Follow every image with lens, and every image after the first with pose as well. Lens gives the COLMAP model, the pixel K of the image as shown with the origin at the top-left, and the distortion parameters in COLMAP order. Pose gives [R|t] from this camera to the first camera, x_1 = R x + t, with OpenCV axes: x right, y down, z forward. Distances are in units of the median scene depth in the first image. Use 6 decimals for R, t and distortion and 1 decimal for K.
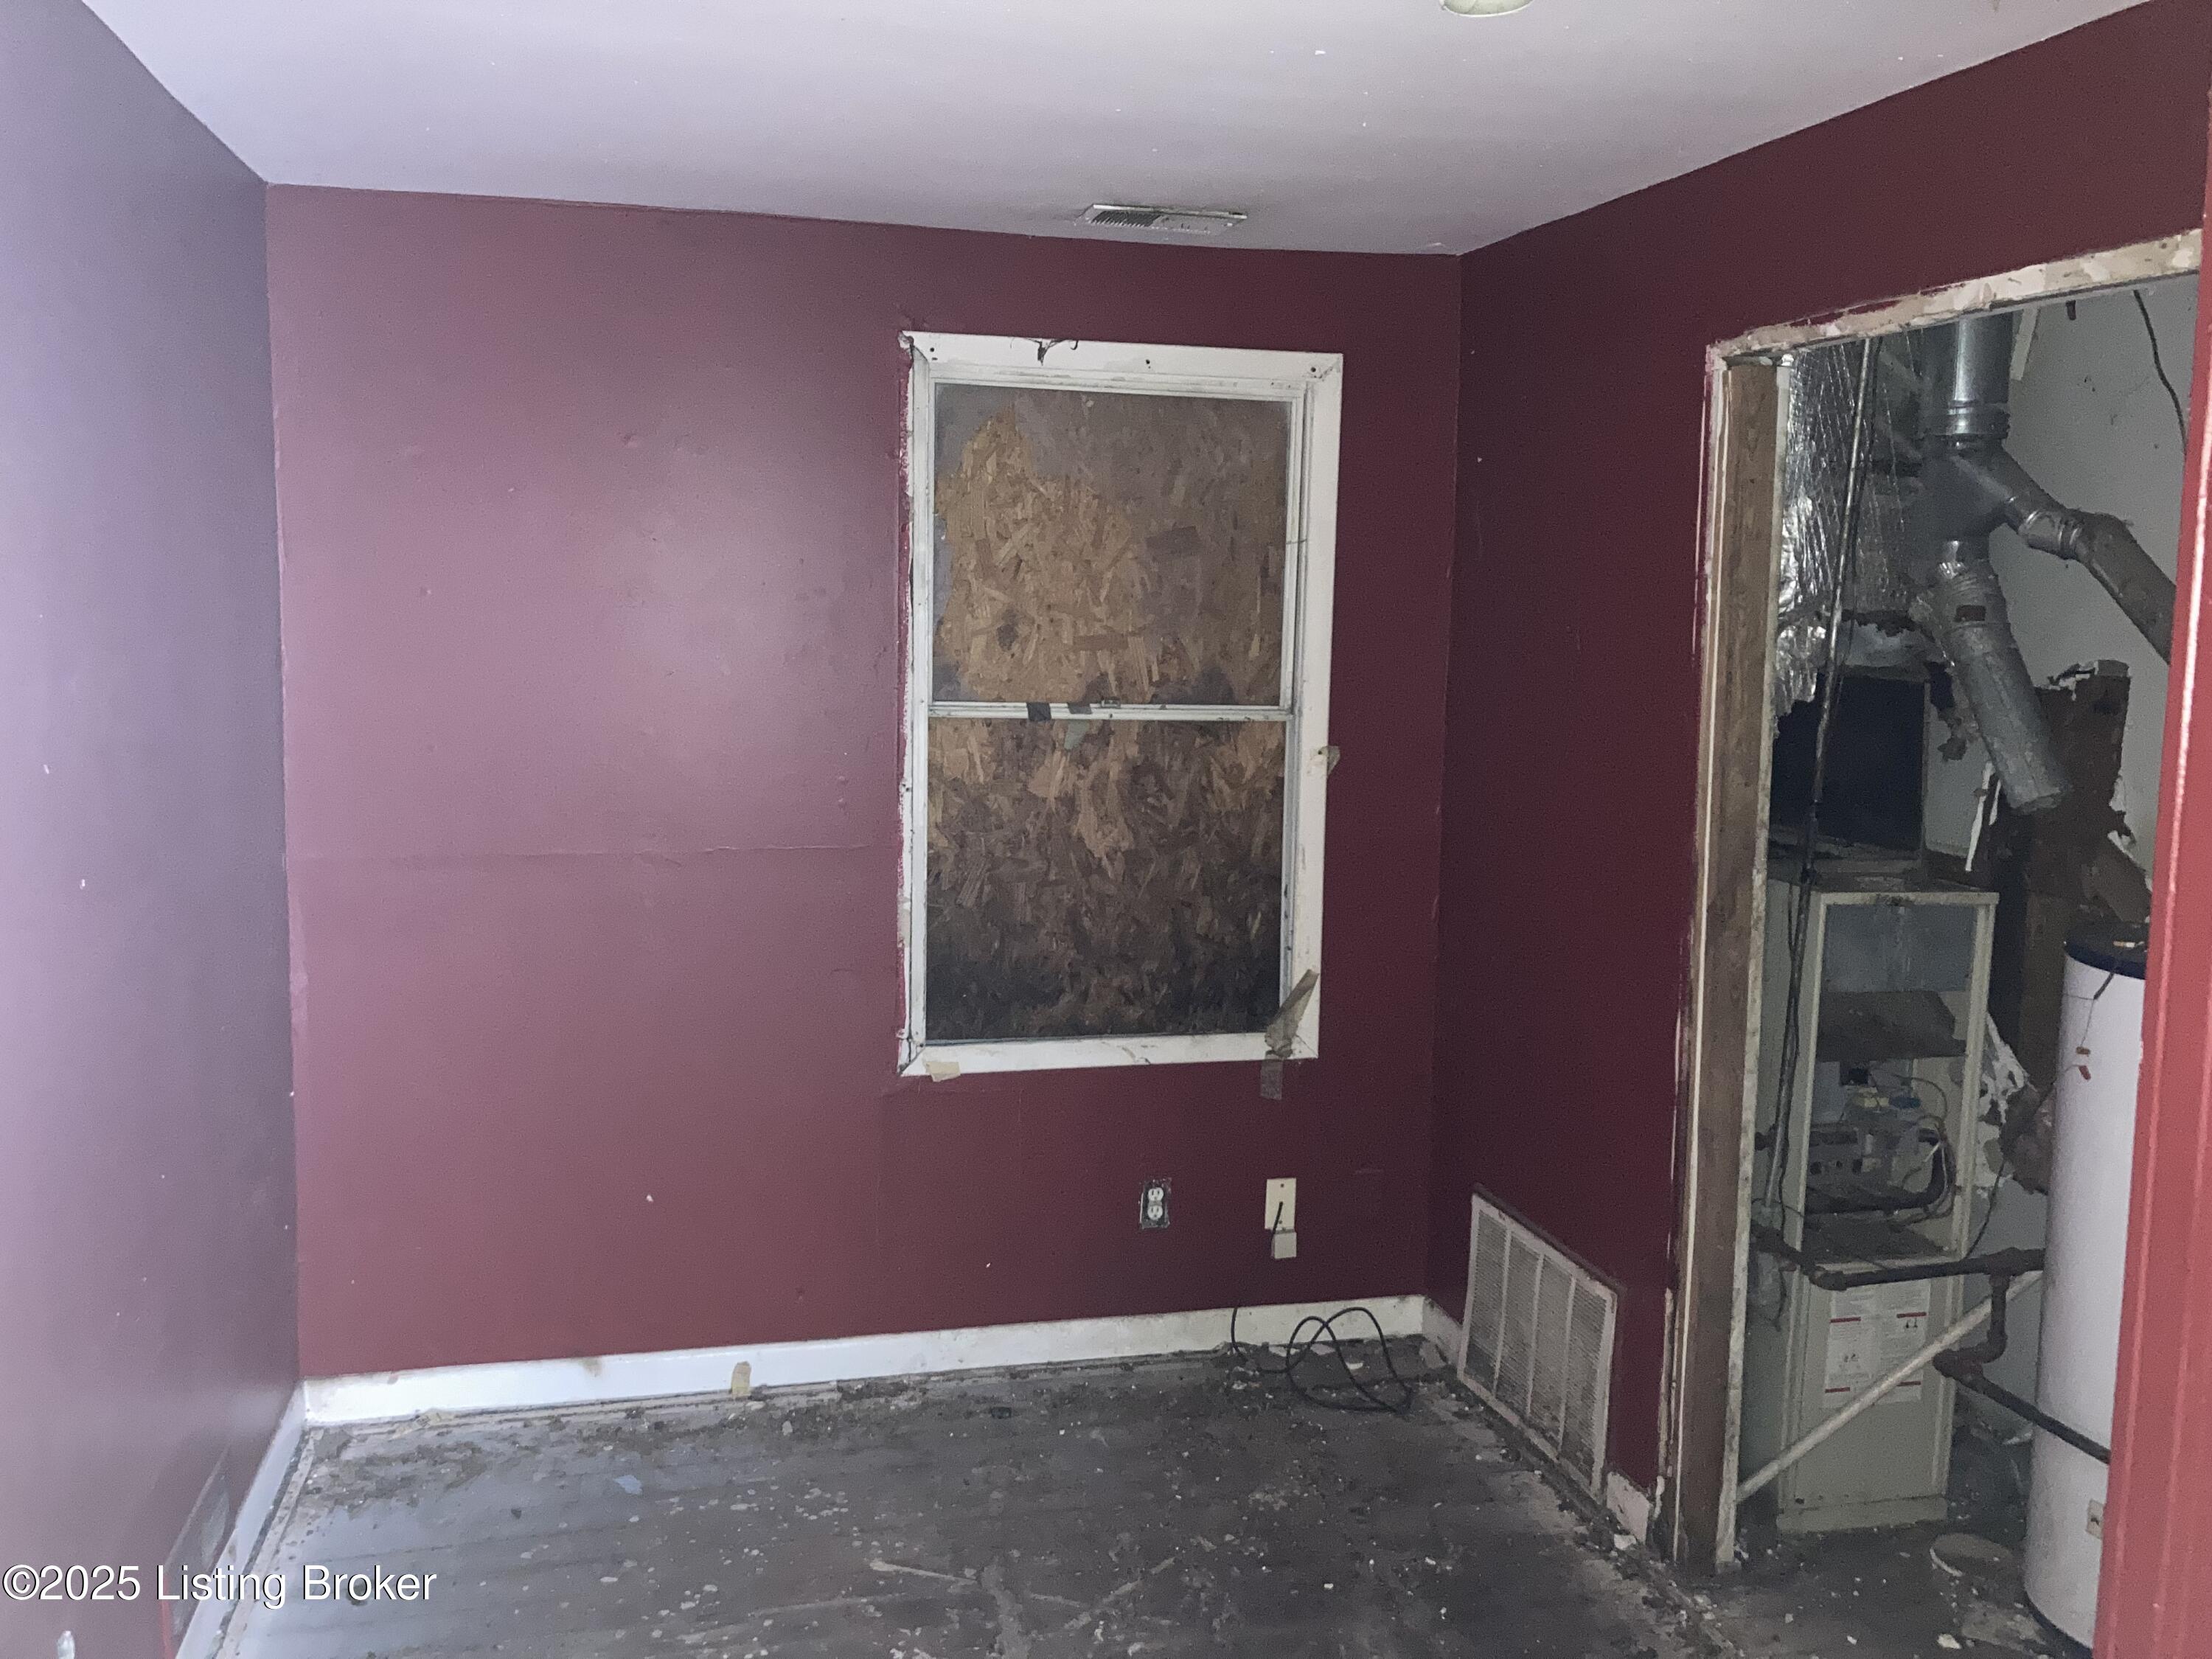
lens RADIAL K [[1832.4, 0, 1105.8], [0, 1832.4, 828.0], [0, 0, 1]] dist [0.010612, -0.003863]
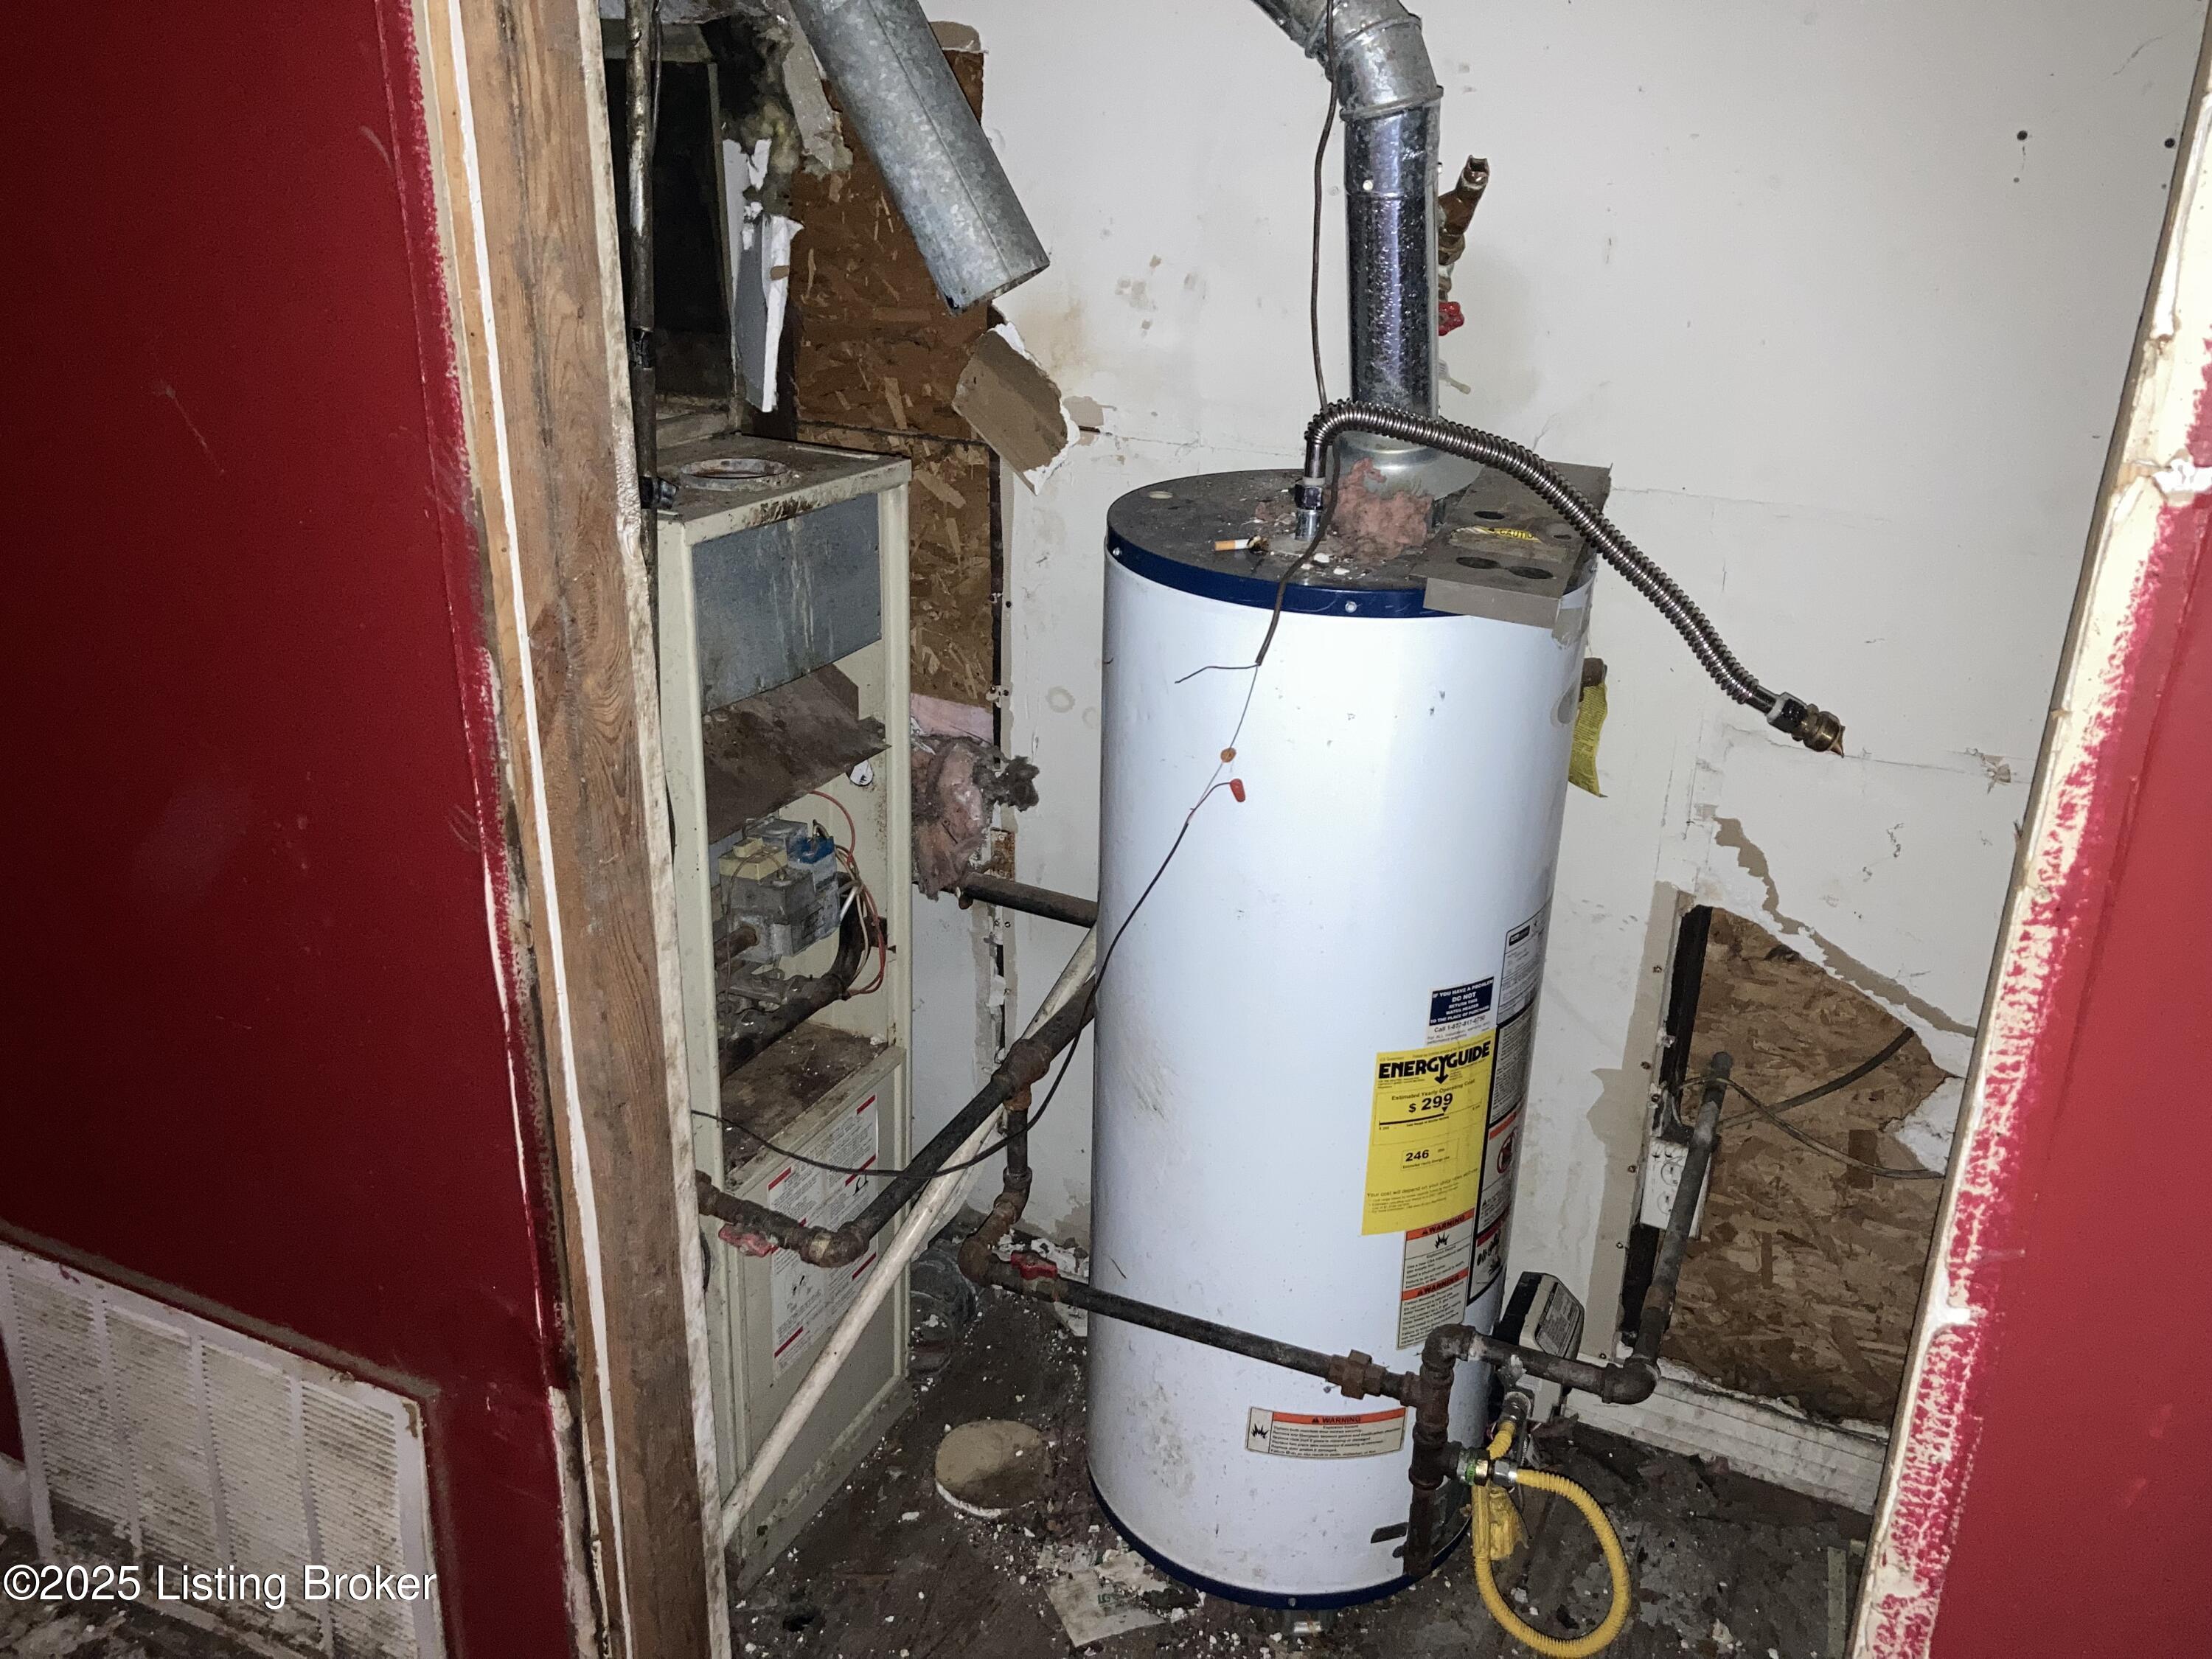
lens RADIAL K [[1832.4, 0, 1126.8], [0, 1832.4, 789.1], [0, 0, 1]] dist [0.010612, -0.003863]
pose [[0.636200, -0.285207, 0.716873, 0.099566], [0.082507, 0.948986, 0.304331, -0.035231], [-0.767100, -0.134469, 0.627277, 0.598967]]
